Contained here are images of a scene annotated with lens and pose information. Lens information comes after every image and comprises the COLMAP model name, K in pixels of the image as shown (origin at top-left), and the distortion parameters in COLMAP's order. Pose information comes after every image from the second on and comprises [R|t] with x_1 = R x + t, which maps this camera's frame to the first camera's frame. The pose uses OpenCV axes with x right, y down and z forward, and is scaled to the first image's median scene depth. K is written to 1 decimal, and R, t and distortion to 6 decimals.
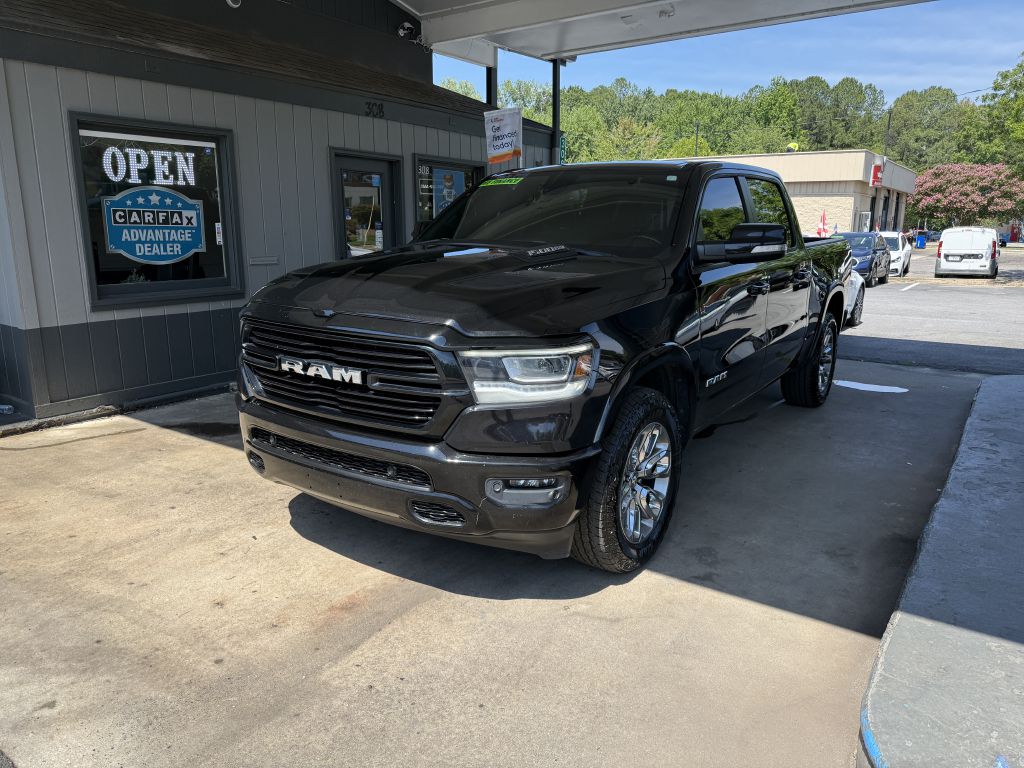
lens RADIAL K [[731.4, 0, 511.5], [0, 731.4, 393.8], [0, 0, 1]] dist [0.015947, -0.025629]
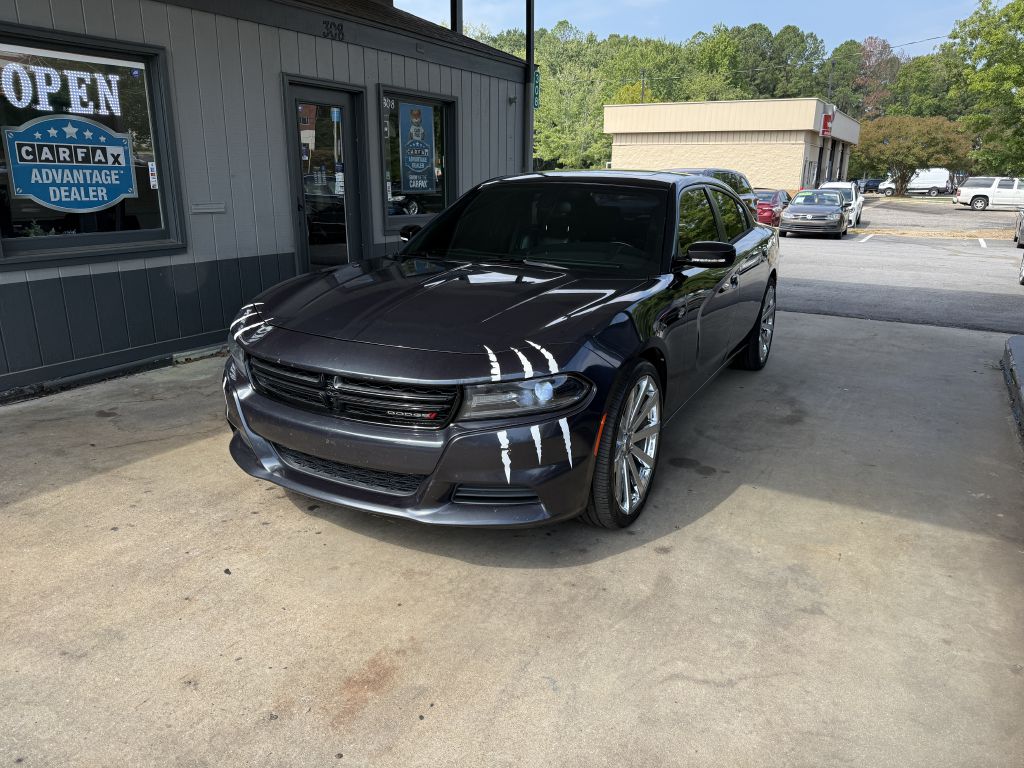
lens RADIAL K [[731.4, 0, 513.6], [0, 731.4, 390.0], [0, 0, 1]] dist [0.015947, -0.025629]
pose [[0.996632, -0.016905, 0.080244, -0.065818], [0.012054, 0.998092, 0.060556, -0.021989], [-0.081114, -0.059385, 0.994934, 0.131784]]
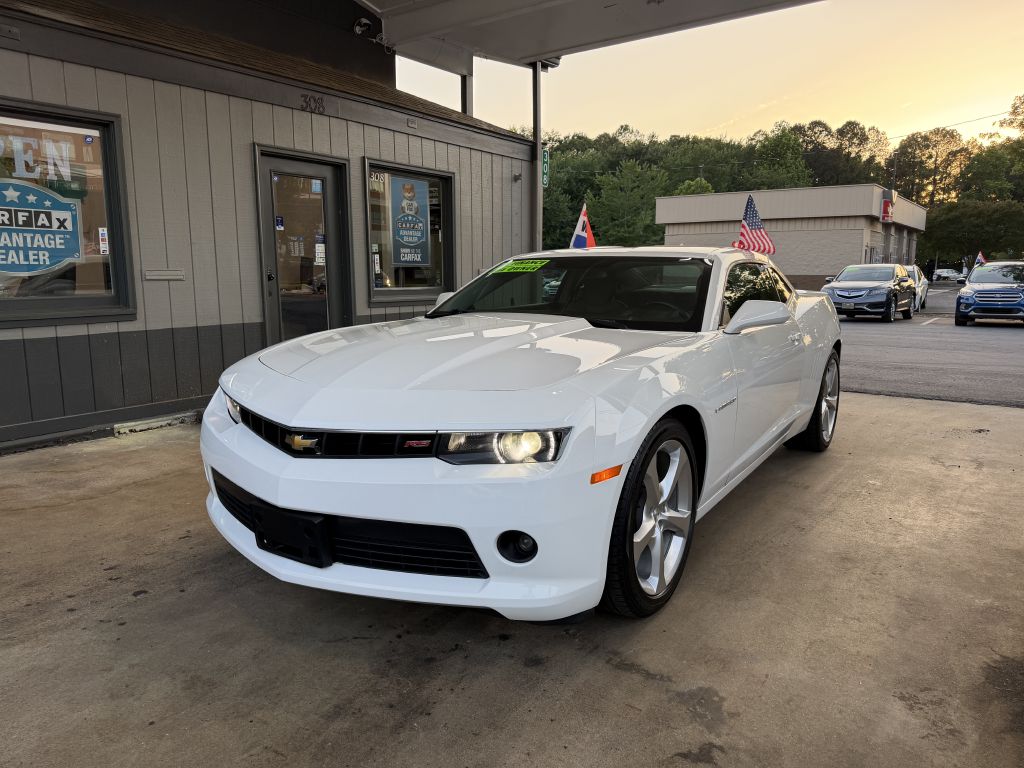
lens RADIAL K [[731.4, 0, 509.8], [0, 731.4, 388.6], [0, 0, 1]] dist [0.015947, -0.025629]
pose [[0.999883, -0.004259, -0.014675, 0.067156], [0.003288, 0.997842, -0.065575, -0.000006], [0.014923, 0.065519, 0.997740, 0.217683]]
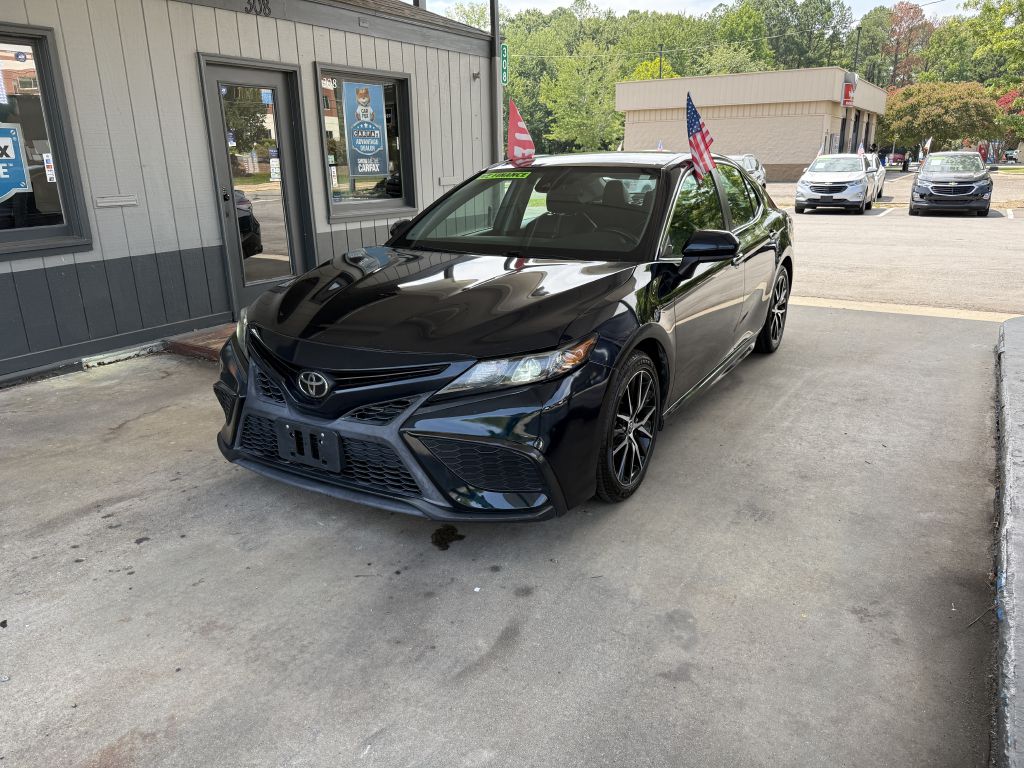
lens RADIAL K [[731.4, 0, 506.2], [0, 731.4, 391.7], [0, 0, 1]] dist [0.015947, -0.025629]
pose [[0.998821, -0.035944, 0.032631, 0.053458], [0.033182, 0.996116, 0.081558, -0.031068], [-0.035436, -0.080379, 0.996134, 0.203045]]
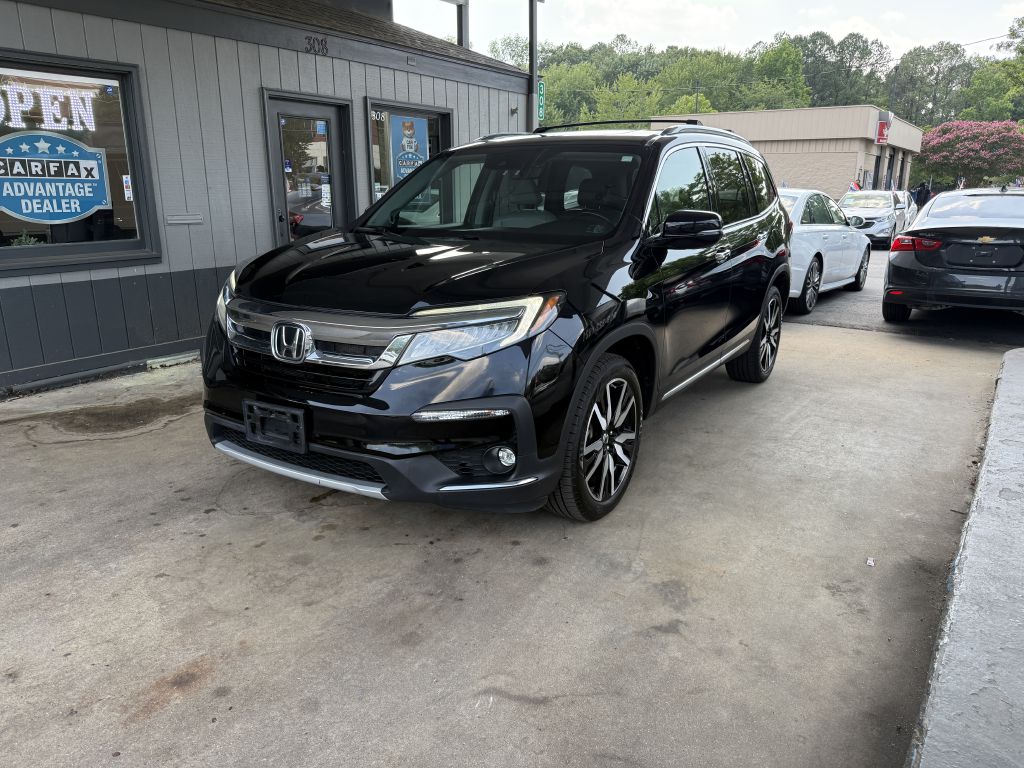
lens RADIAL K [[731.4, 0, 510.4], [0, 731.4, 392.2], [0, 0, 1]] dist [0.015947, -0.025629]
pose [[0.999990, -0.004342, -0.000657, 0.054484], [0.004367, 0.998966, 0.045257, -0.016040], [0.000460, -0.045260, 0.998975, 0.133975]]
